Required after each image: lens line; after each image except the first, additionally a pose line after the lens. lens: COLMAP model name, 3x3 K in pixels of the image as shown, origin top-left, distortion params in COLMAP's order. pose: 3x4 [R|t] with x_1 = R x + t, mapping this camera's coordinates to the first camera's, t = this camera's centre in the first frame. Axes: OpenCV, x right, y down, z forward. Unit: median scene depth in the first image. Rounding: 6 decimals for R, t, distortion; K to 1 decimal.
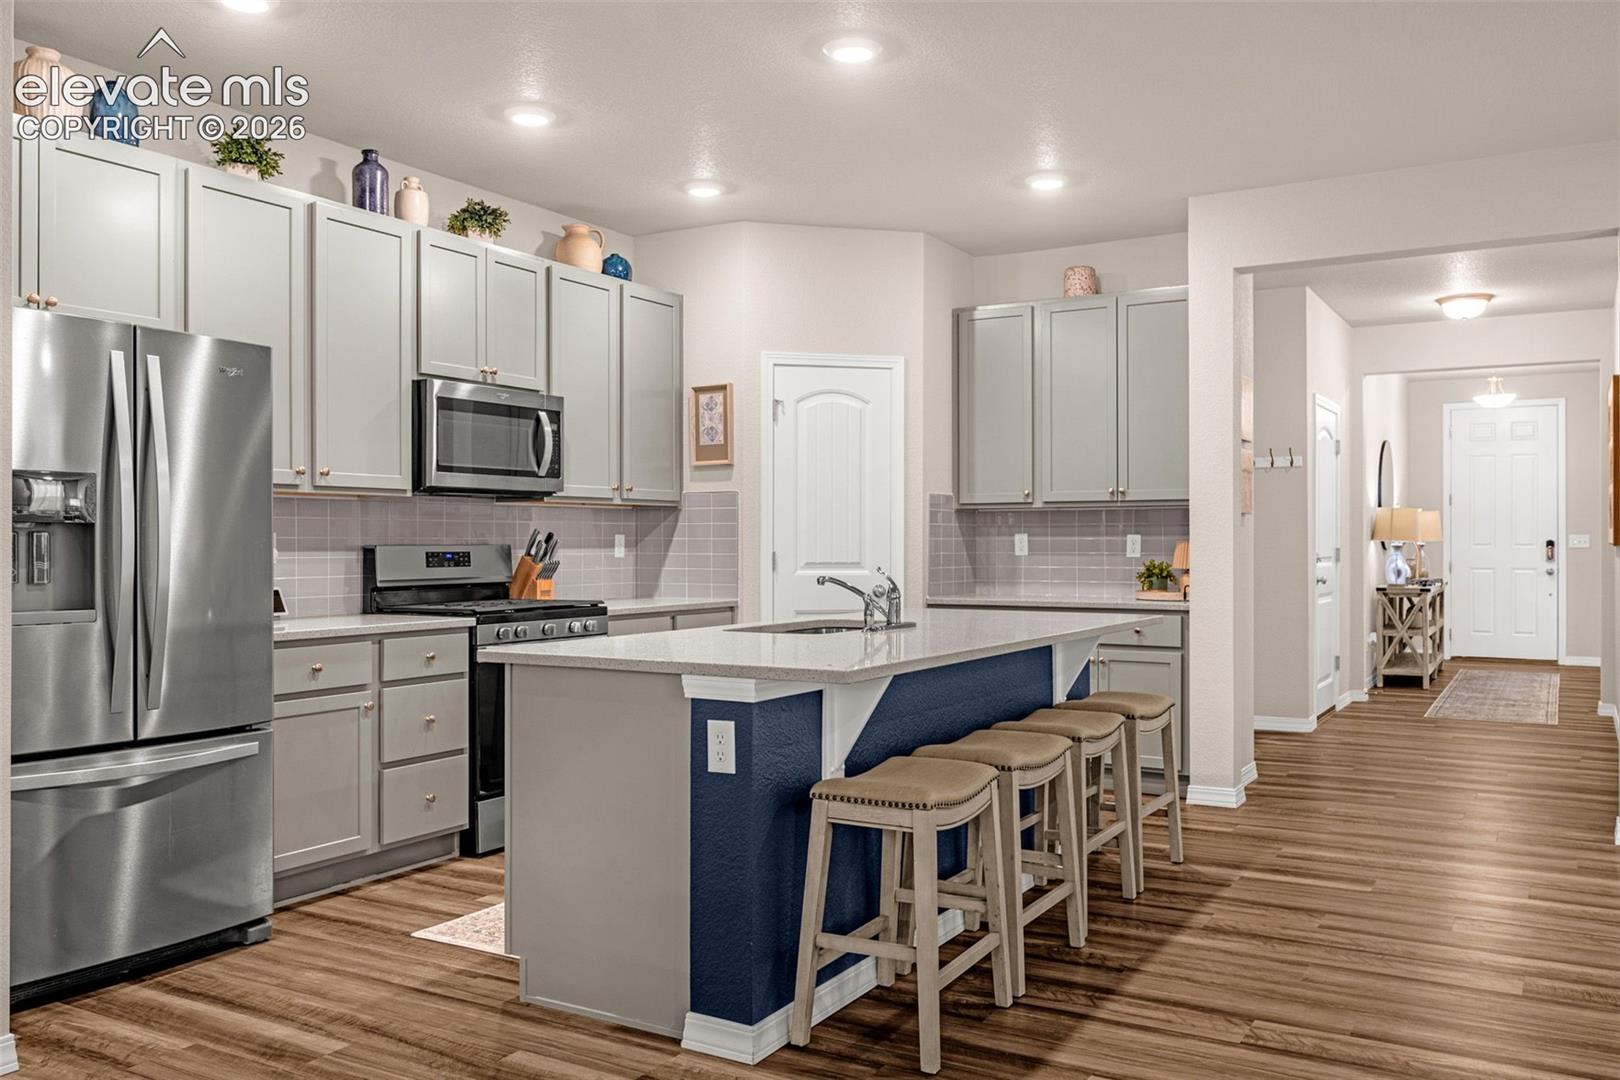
lens RADIAL K [[1312.2, 0, 810.0], [0, 1312.2, 540.0], [0, 0, 1]] dist [0.001711, -0.001177]
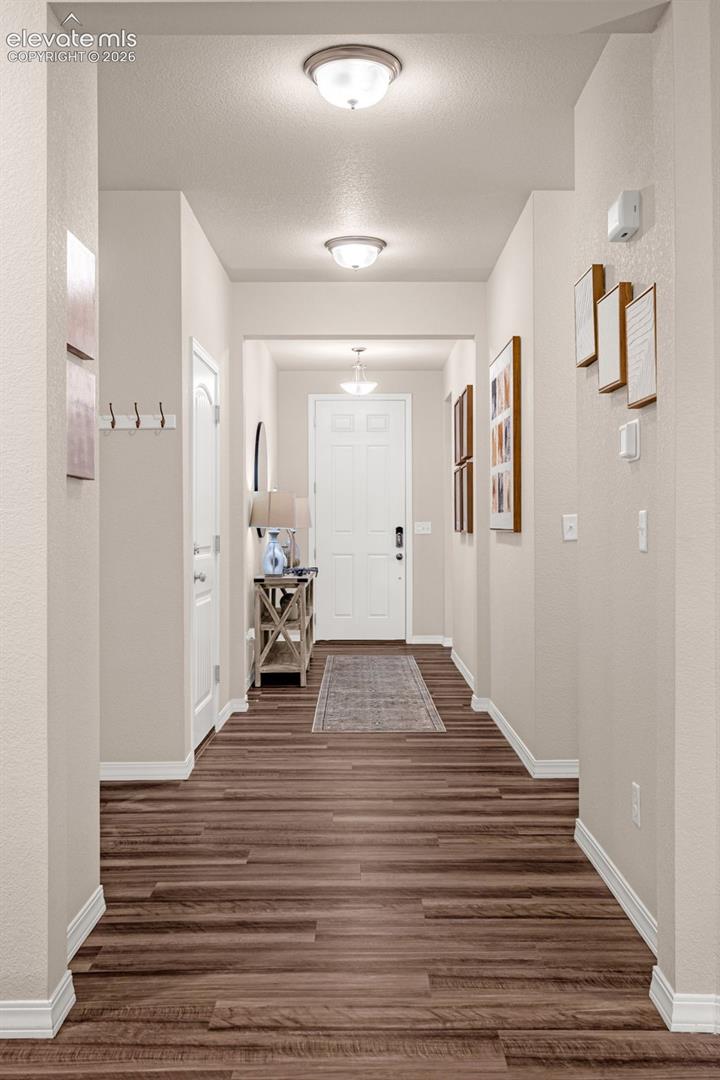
lens RADIAL K [[1068.9, 0, 359.7], [0, 1068.9, 514.9], [0, 0, 1]] dist [-0.008236, -0.003158]
pose [[0.864981, 0.004091, 0.501788, 0.120970], [0.002702, 0.999914, -0.012811, 0.001633], [-0.501797, 0.012437, 0.864896, 0.317966]]
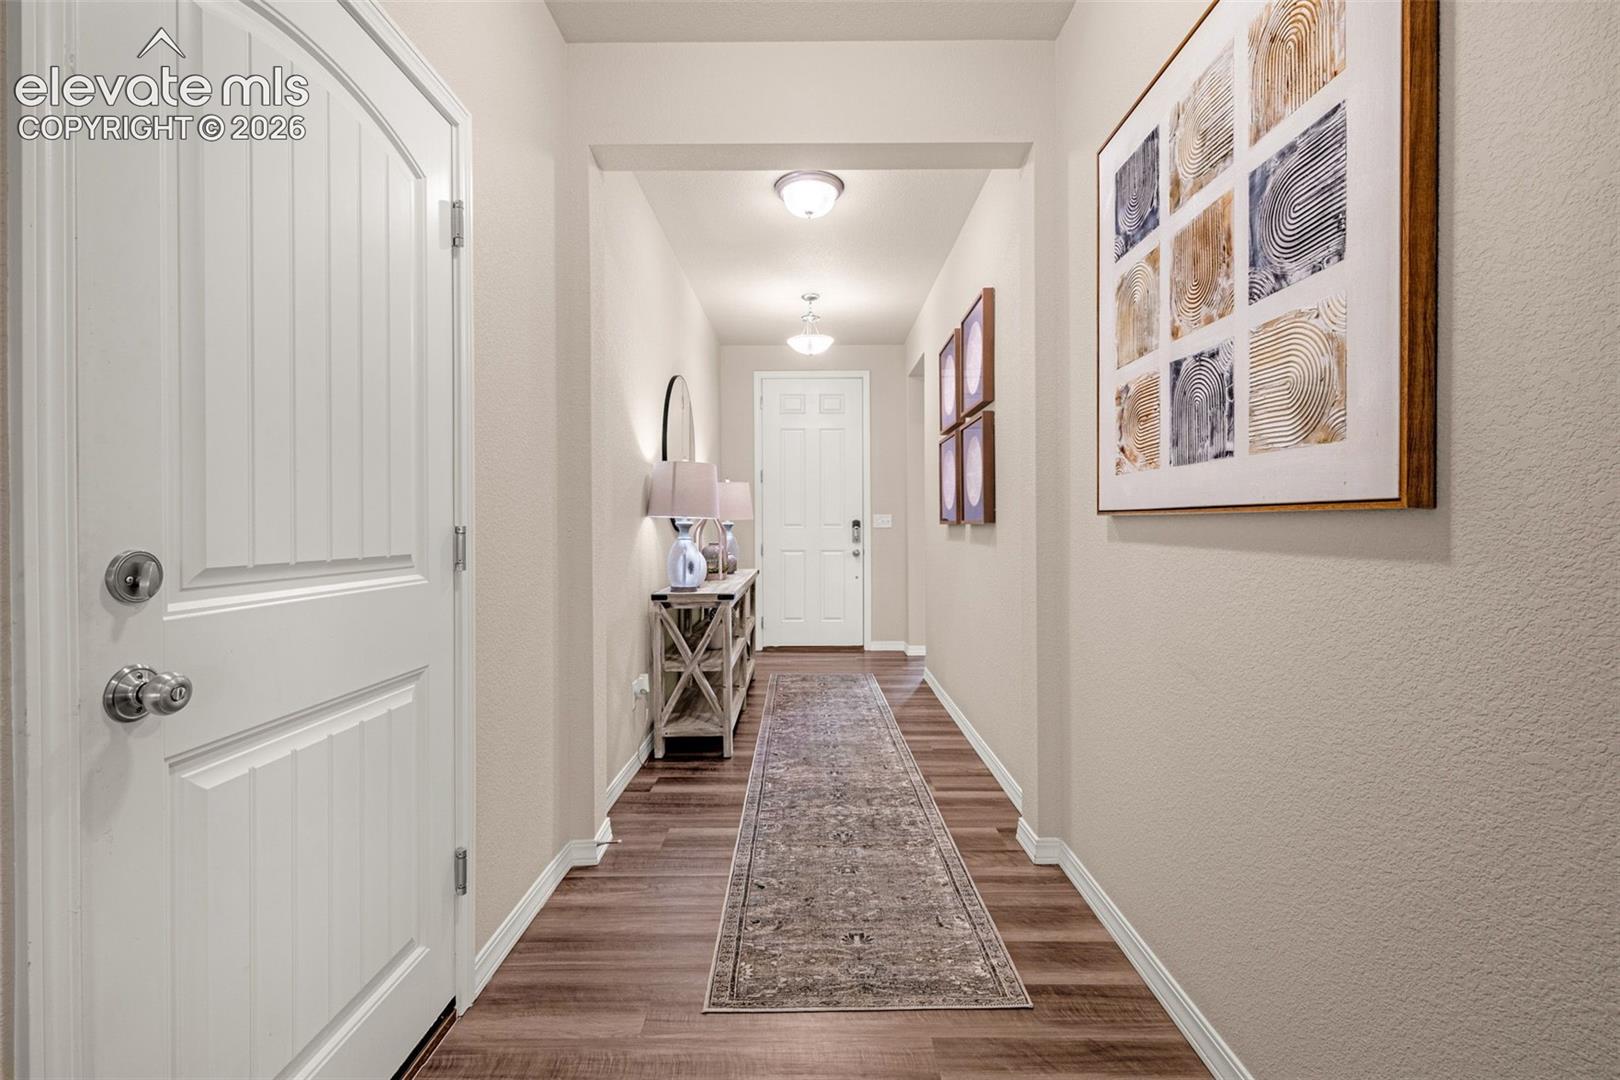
lens RADIAL K [[691.0, 0, 809.5], [0, 691.0, 525.8], [0, 0, 1]] dist [0.000240, -0.000124]
pose [[0.866386, -0.004044, 0.499358, 0.337978], [0.005248, 0.999986, -0.001006, 0.005551], [-0.499347, 0.003492, 0.866395, 0.693102]]
